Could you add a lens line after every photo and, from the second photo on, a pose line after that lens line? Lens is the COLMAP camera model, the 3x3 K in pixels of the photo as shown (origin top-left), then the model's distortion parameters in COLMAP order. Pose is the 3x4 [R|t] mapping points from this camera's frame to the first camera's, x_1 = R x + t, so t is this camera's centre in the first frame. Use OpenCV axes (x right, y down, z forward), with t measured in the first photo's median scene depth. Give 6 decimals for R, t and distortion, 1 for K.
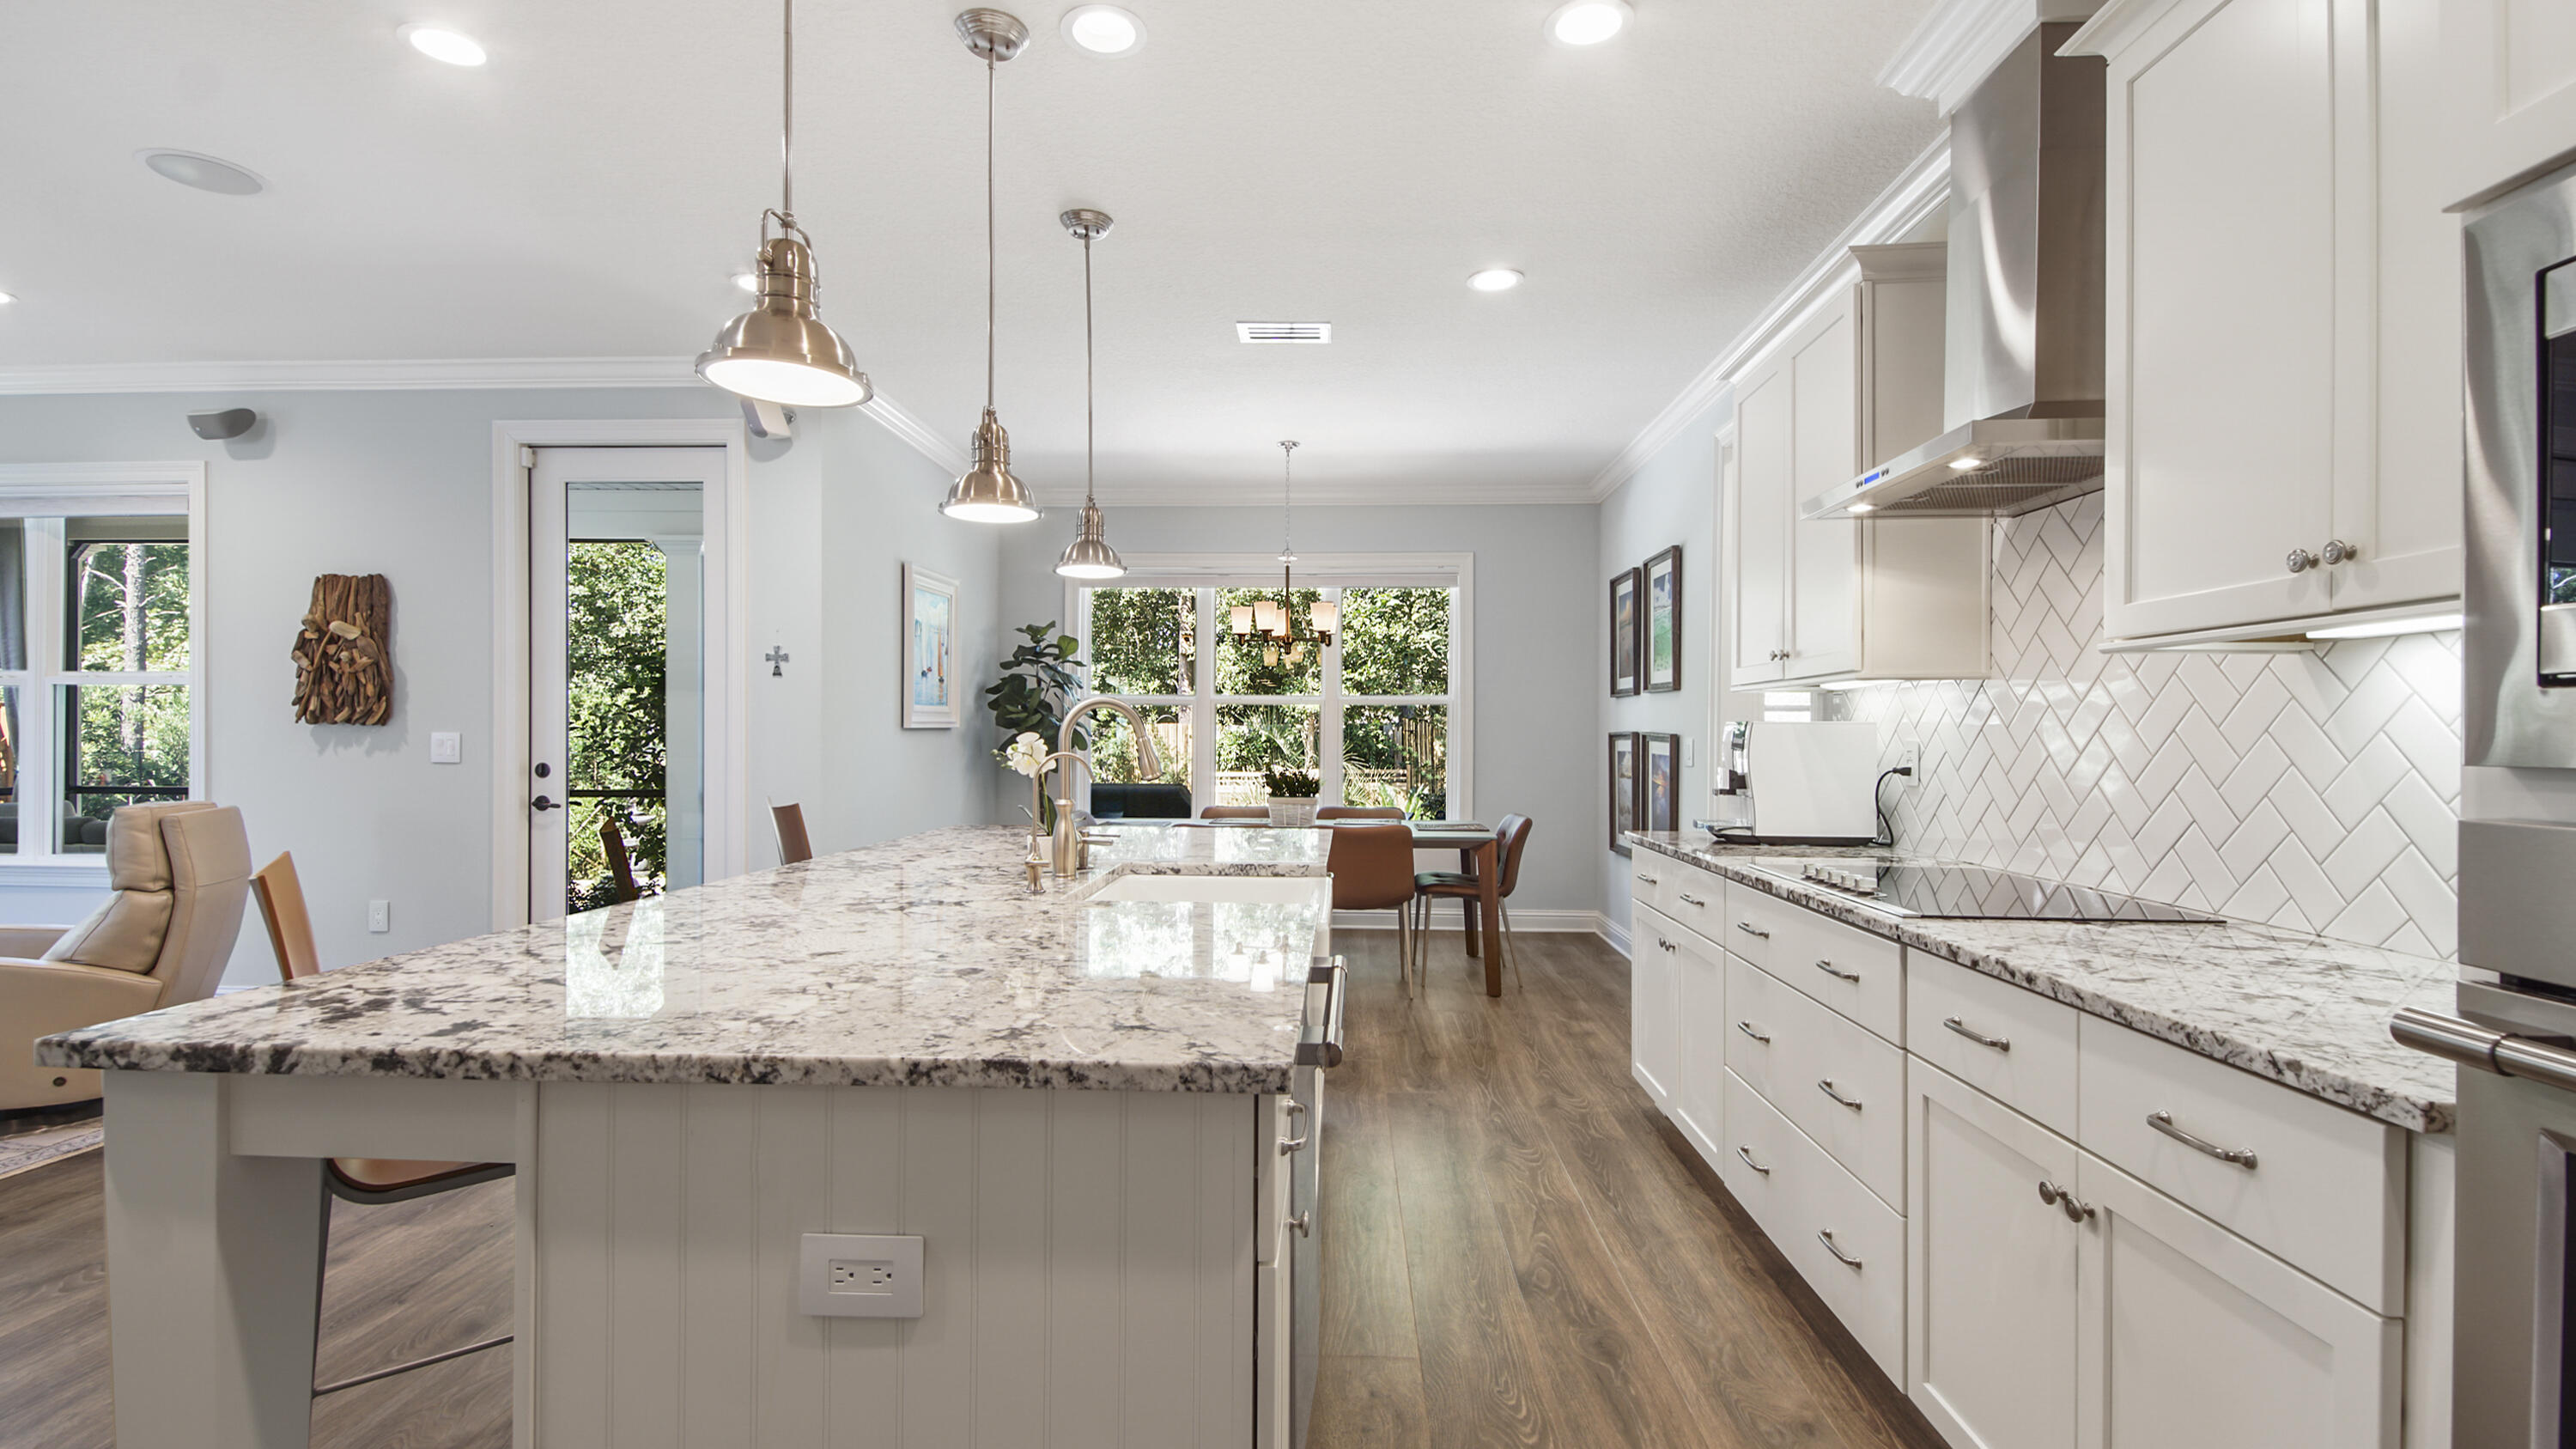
lens RADIAL K [[1171.5, 0, 1267.9], [0, 1171.5, 734.9], [0, 0, 1]] dist [0.038951, -0.013932]
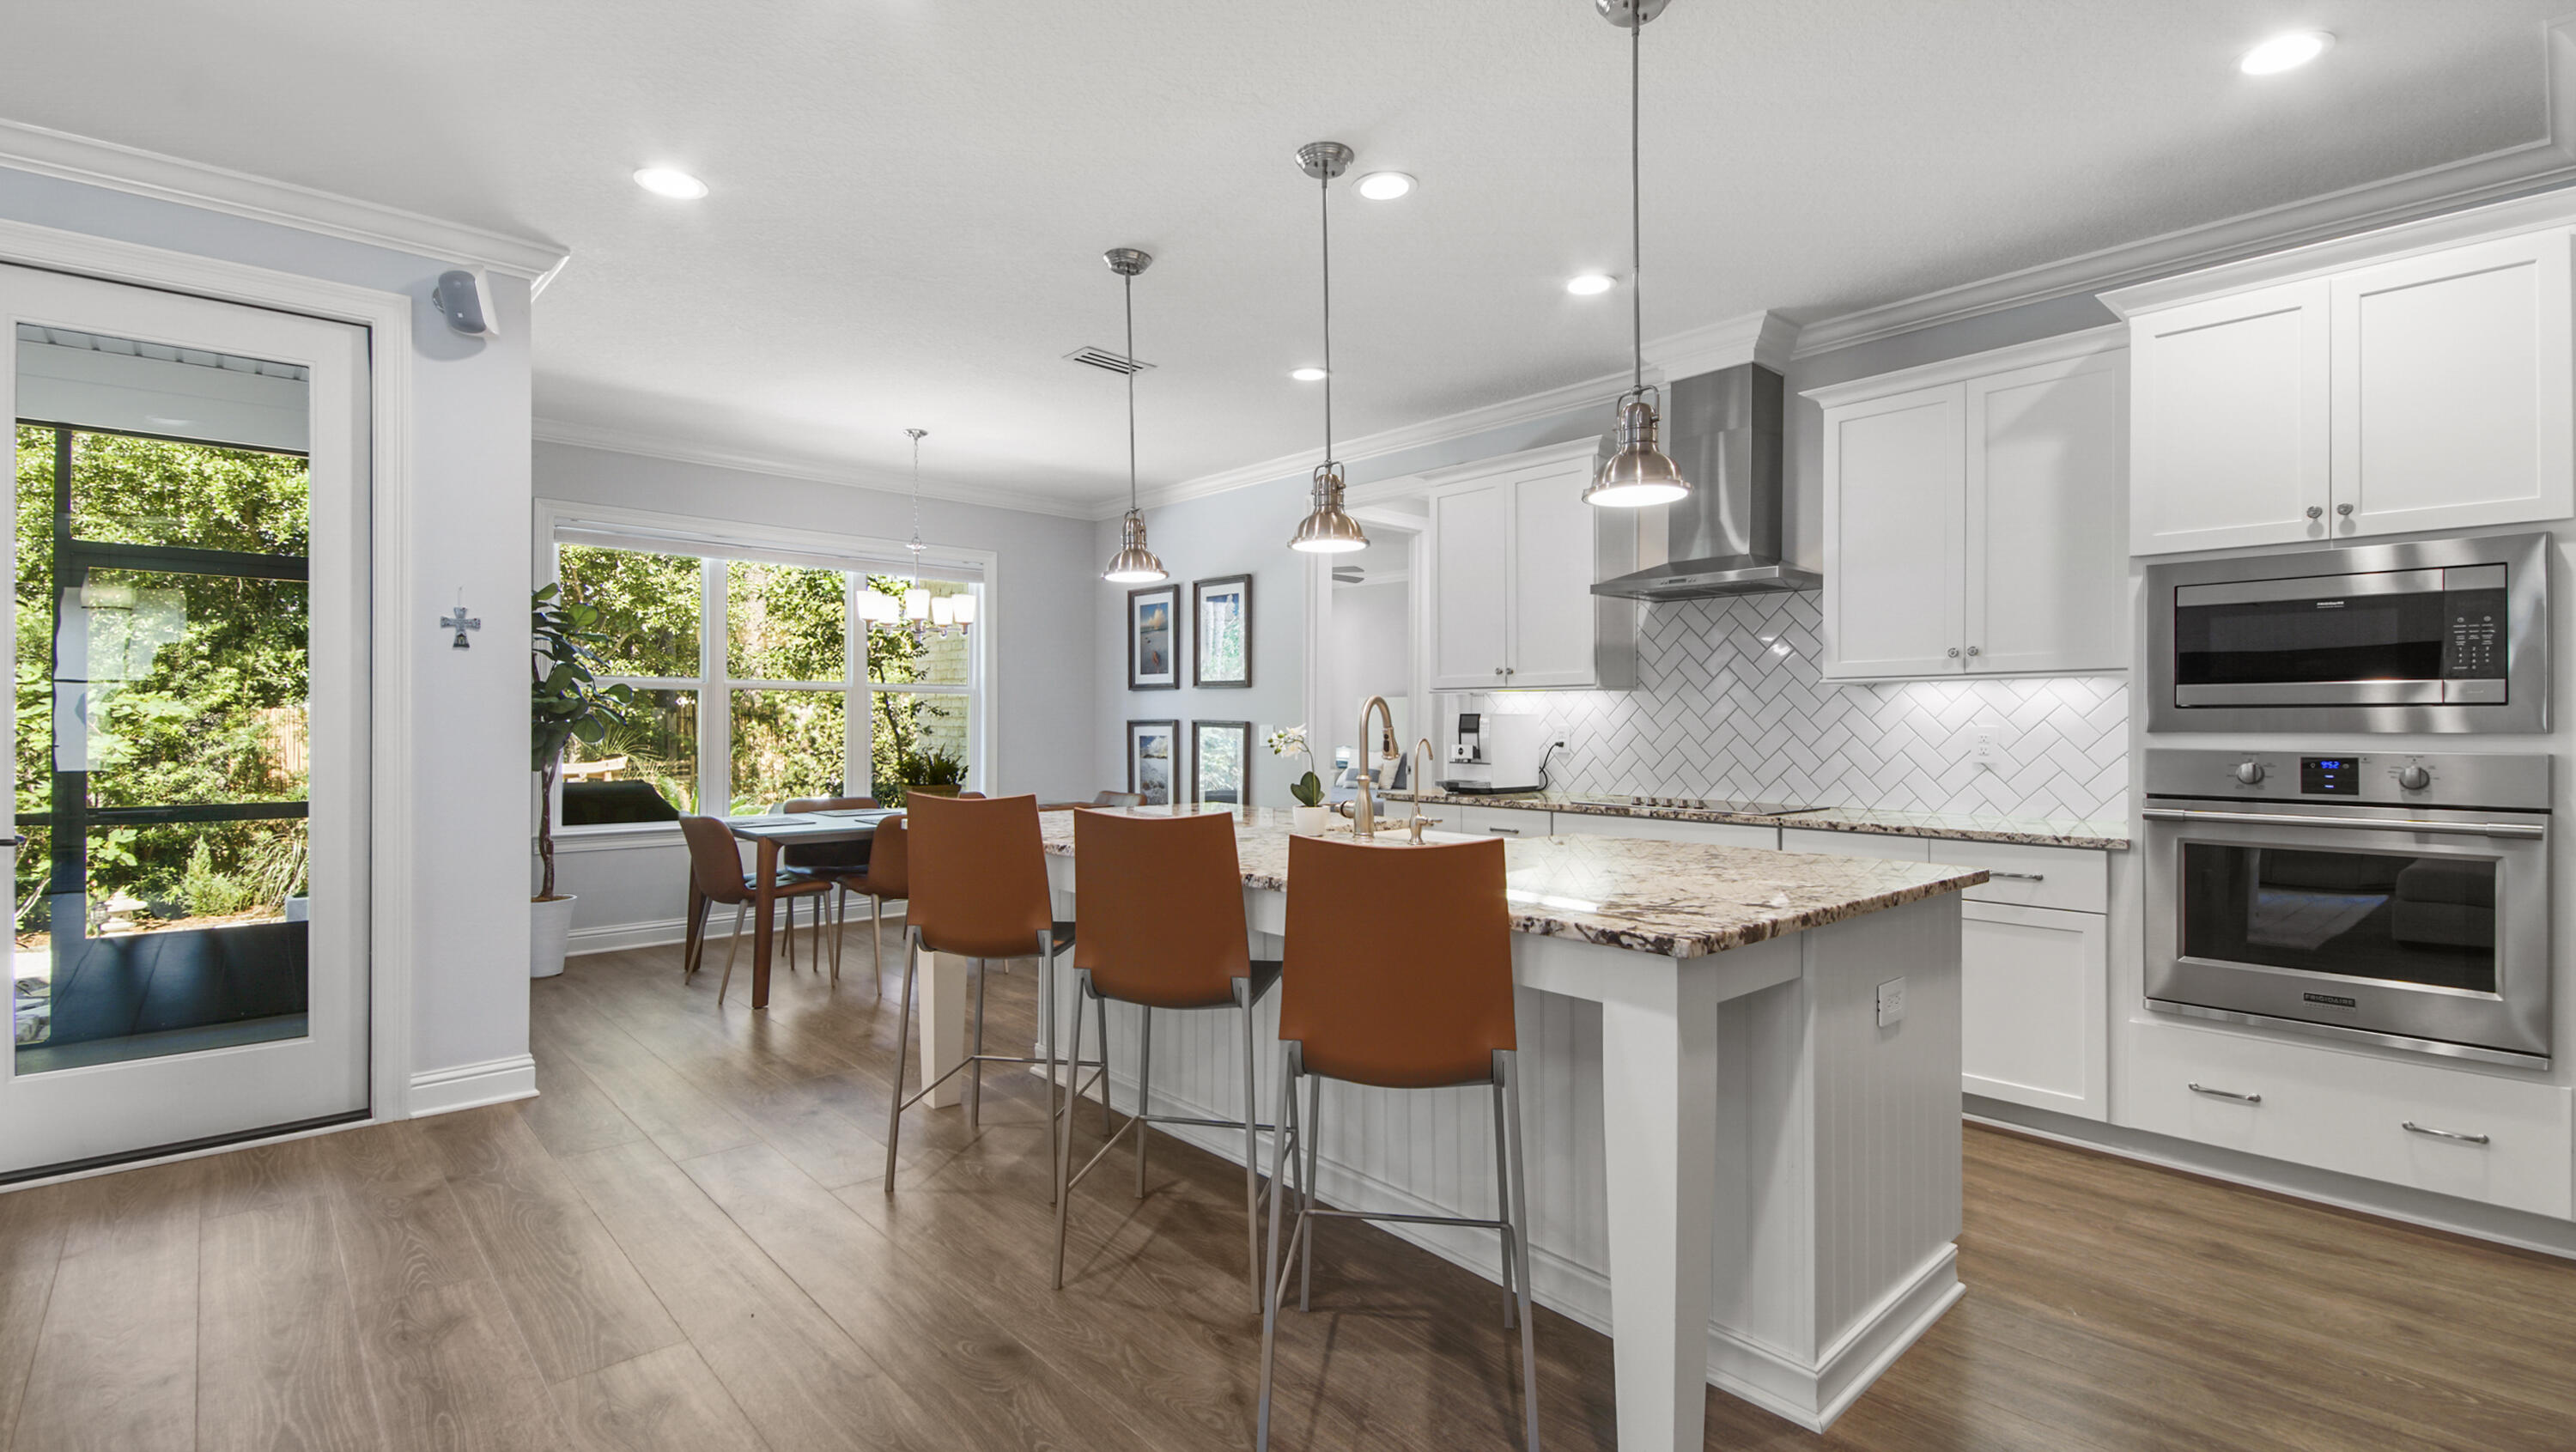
lens RADIAL K [[1171.4, 0, 1313.3], [0, 1171.4, 732.3], [0, 0, 1]] dist [0.038951, -0.013932]
pose [[0.706007, -0.008024, 0.708159, -0.573290], [0.001566, 0.999951, 0.009770, -0.001700], [-0.708203, -0.005788, 0.705985, 0.062629]]
